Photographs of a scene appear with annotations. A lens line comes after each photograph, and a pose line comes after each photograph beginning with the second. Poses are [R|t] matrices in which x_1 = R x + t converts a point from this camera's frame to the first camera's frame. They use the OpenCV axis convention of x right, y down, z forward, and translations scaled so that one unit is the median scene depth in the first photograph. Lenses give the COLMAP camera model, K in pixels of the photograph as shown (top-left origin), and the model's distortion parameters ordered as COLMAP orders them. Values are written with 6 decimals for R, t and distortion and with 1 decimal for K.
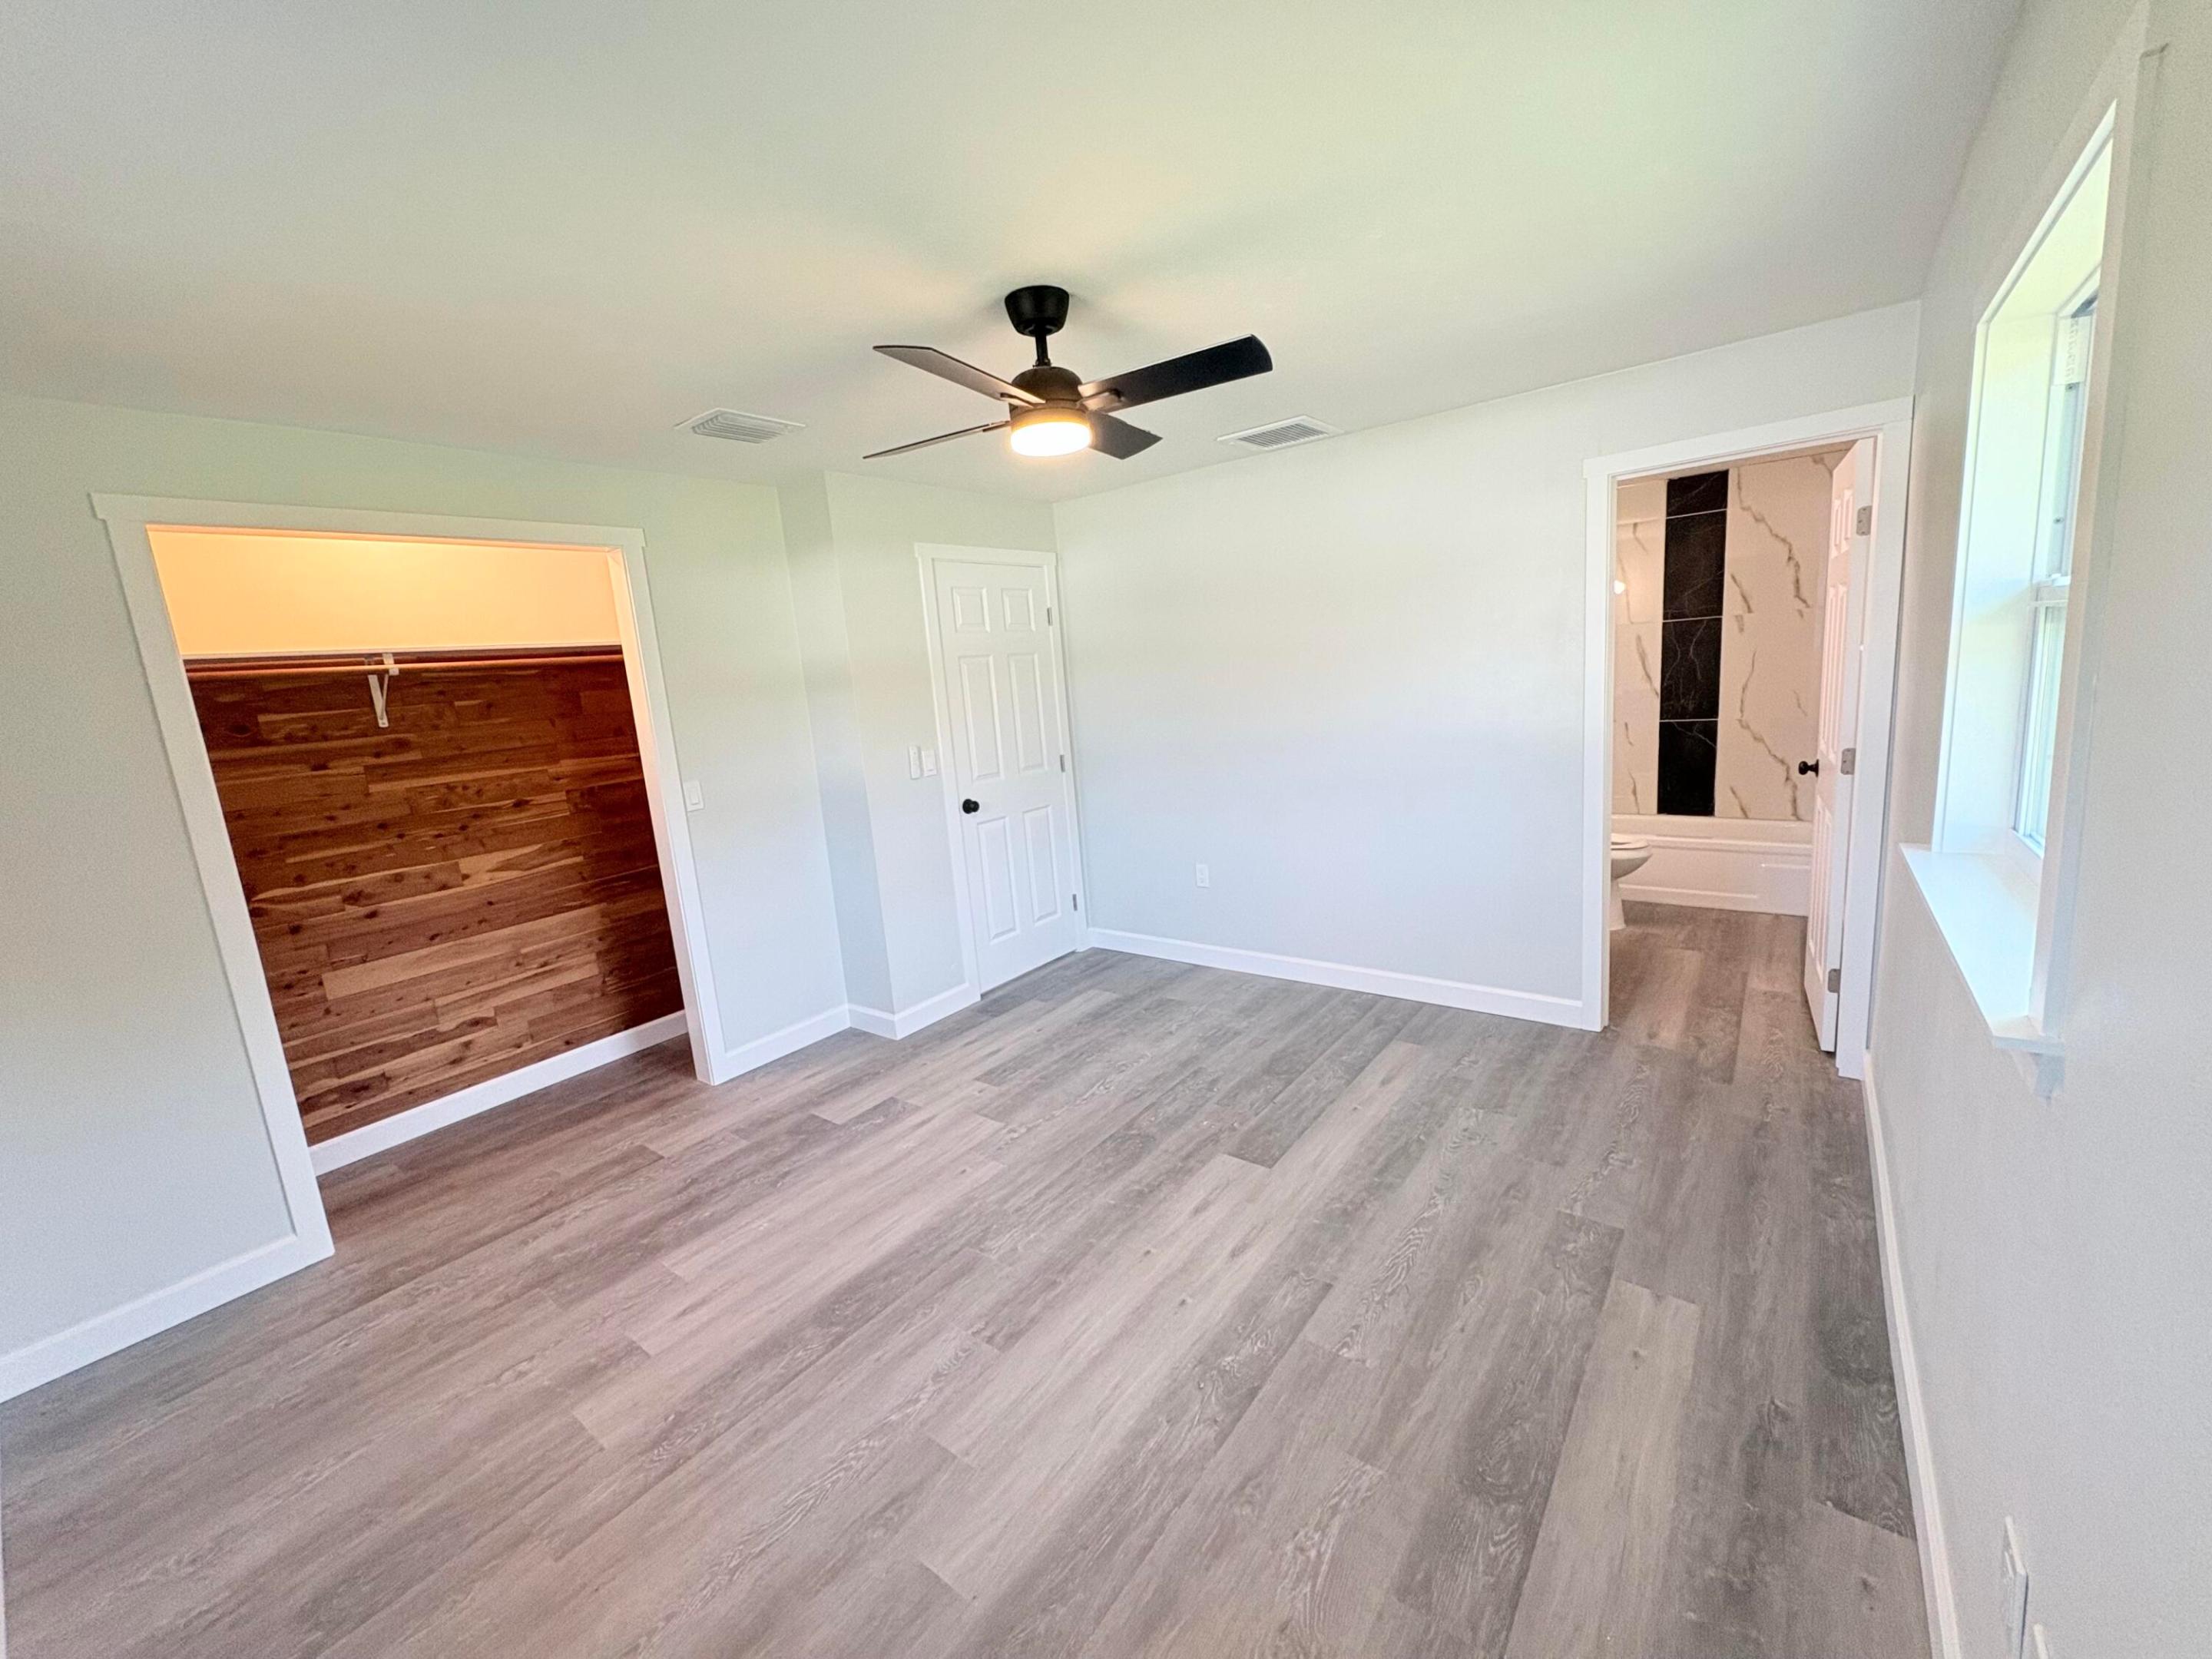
lens RADIAL K [[882.7, 0, 1102.2], [0, 882.7, 819.6], [0, 0, 1]] dist [-0.000451, 0.000533]
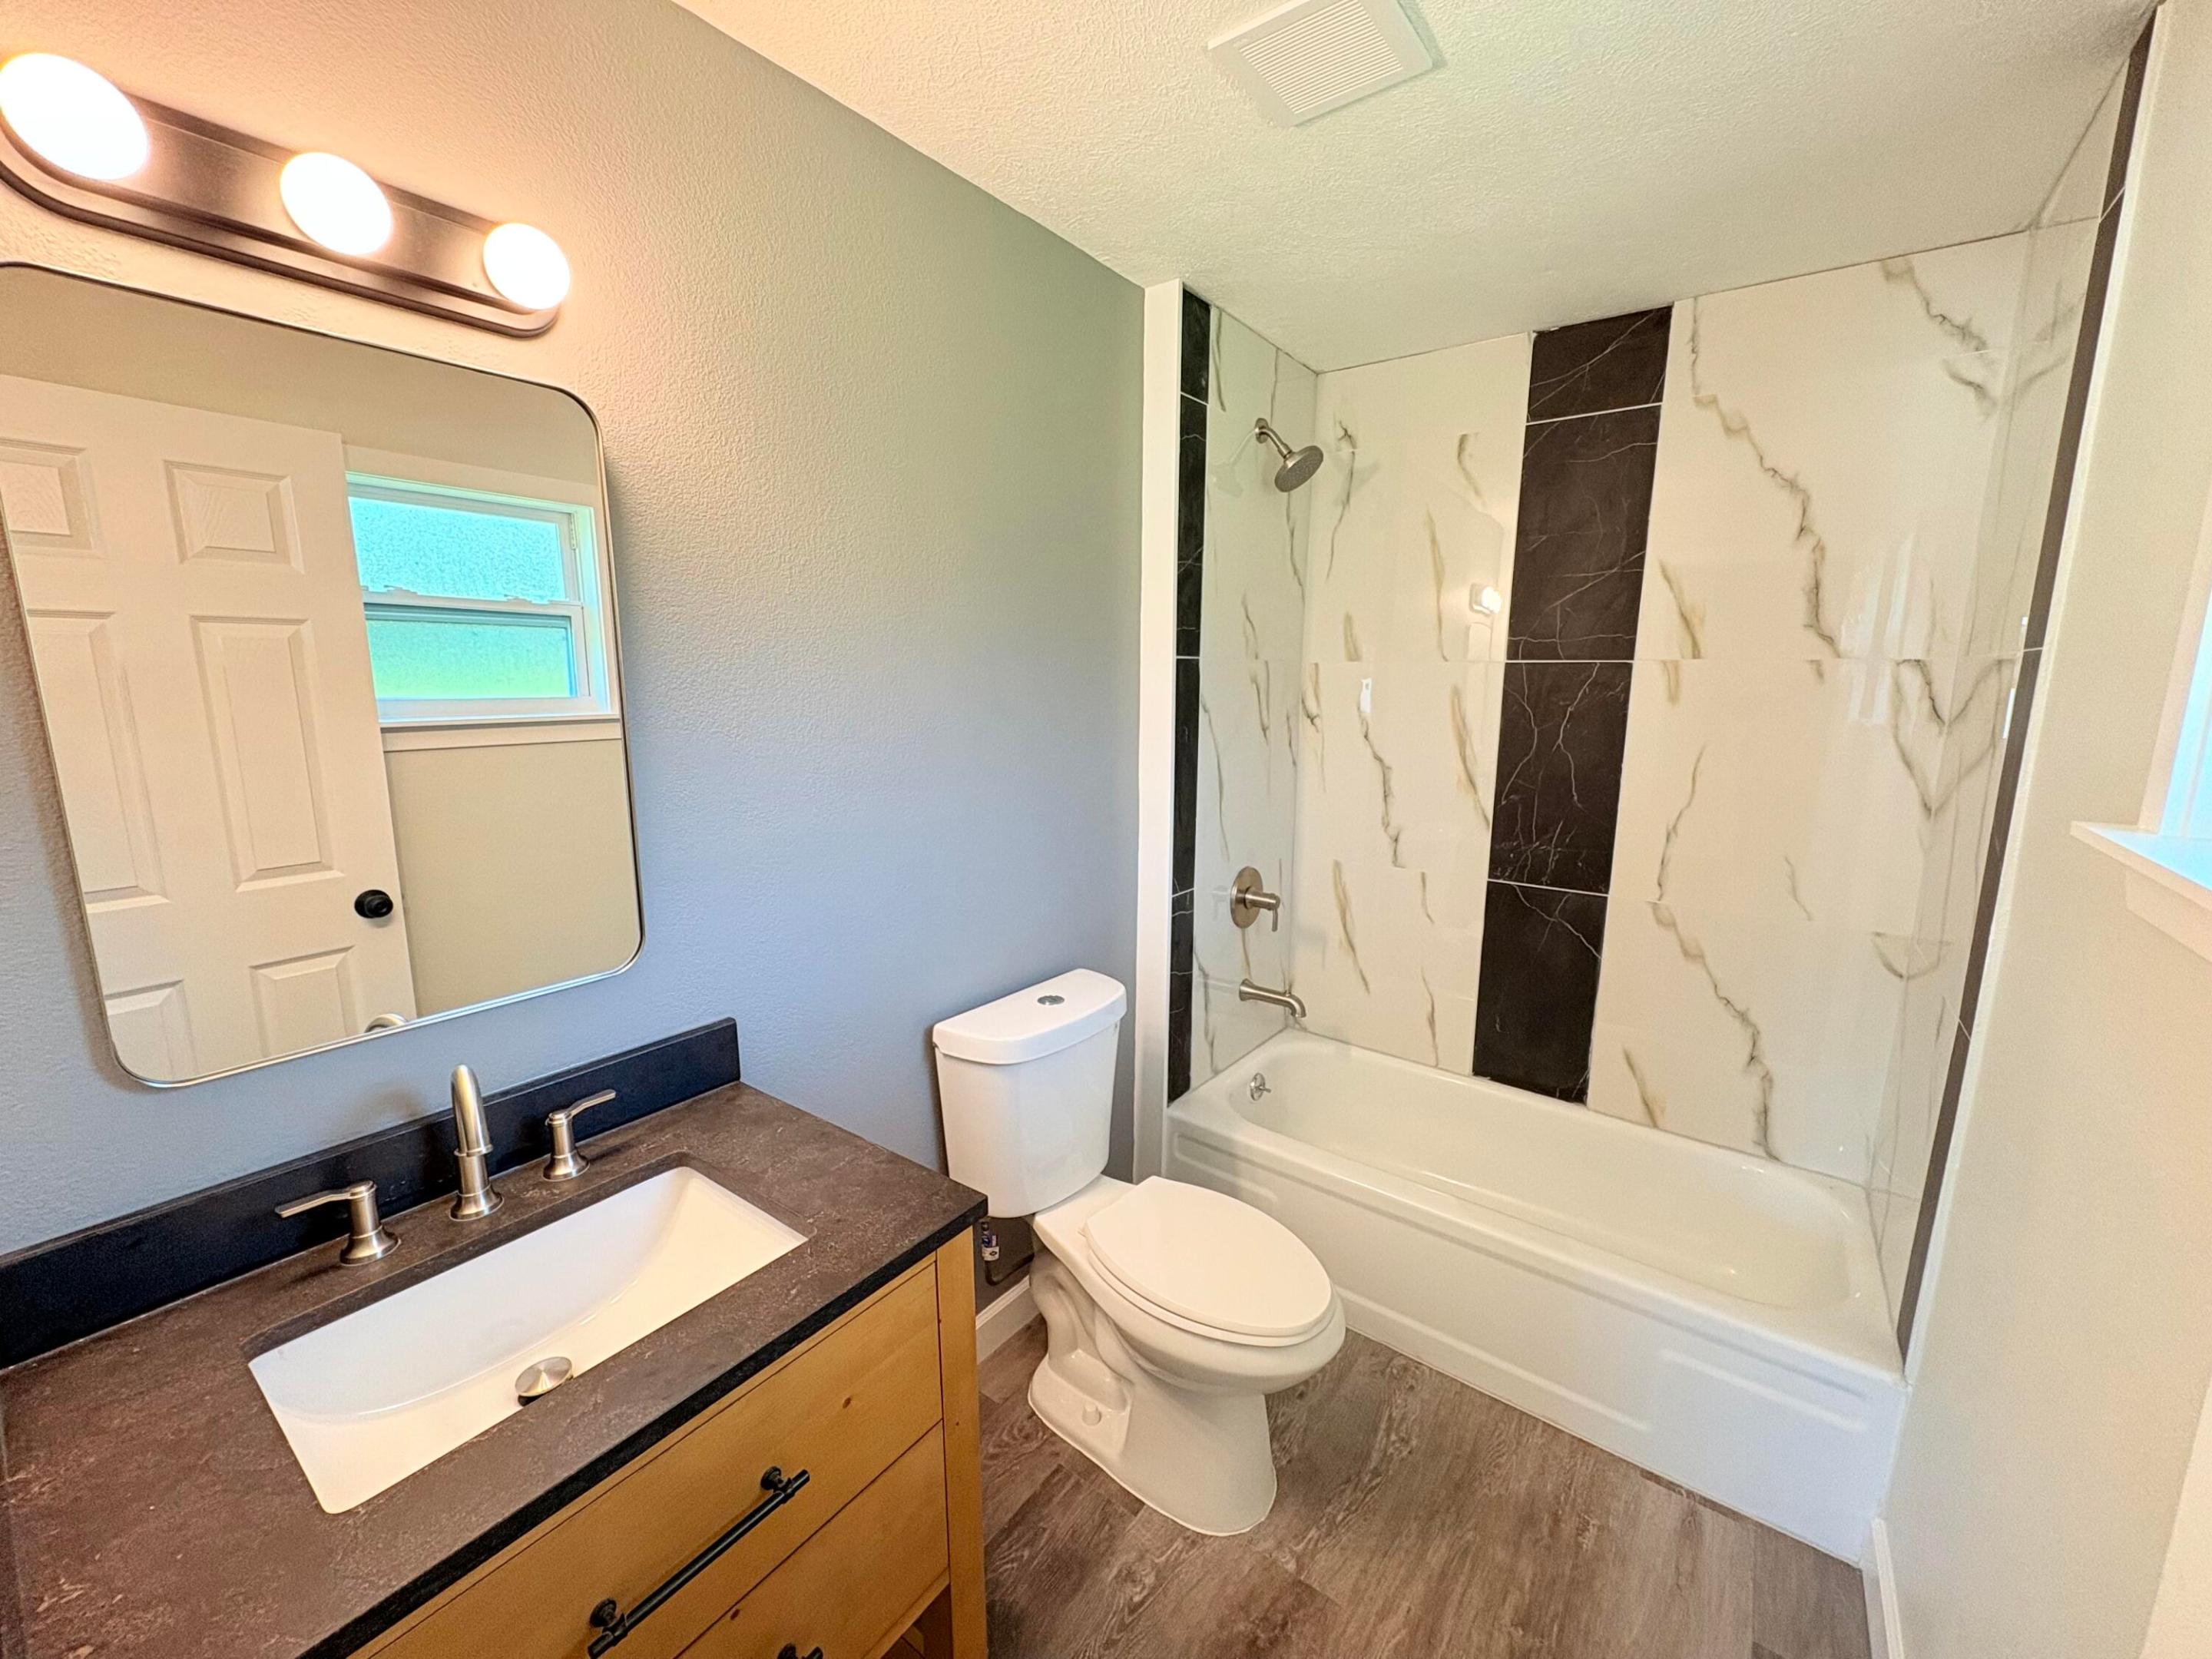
lens RADIAL K [[882.7, 0, 1107.3], [0, 882.7, 829.0], [0, 0, 1]] dist [-0.000451, 0.000533]
pose [[0.996090, 0.081905, 0.033119, 0.439113], [-0.081883, 0.996640, -0.002033, -0.126840], [-0.033174, -0.000687, 0.999449, 0.578827]]
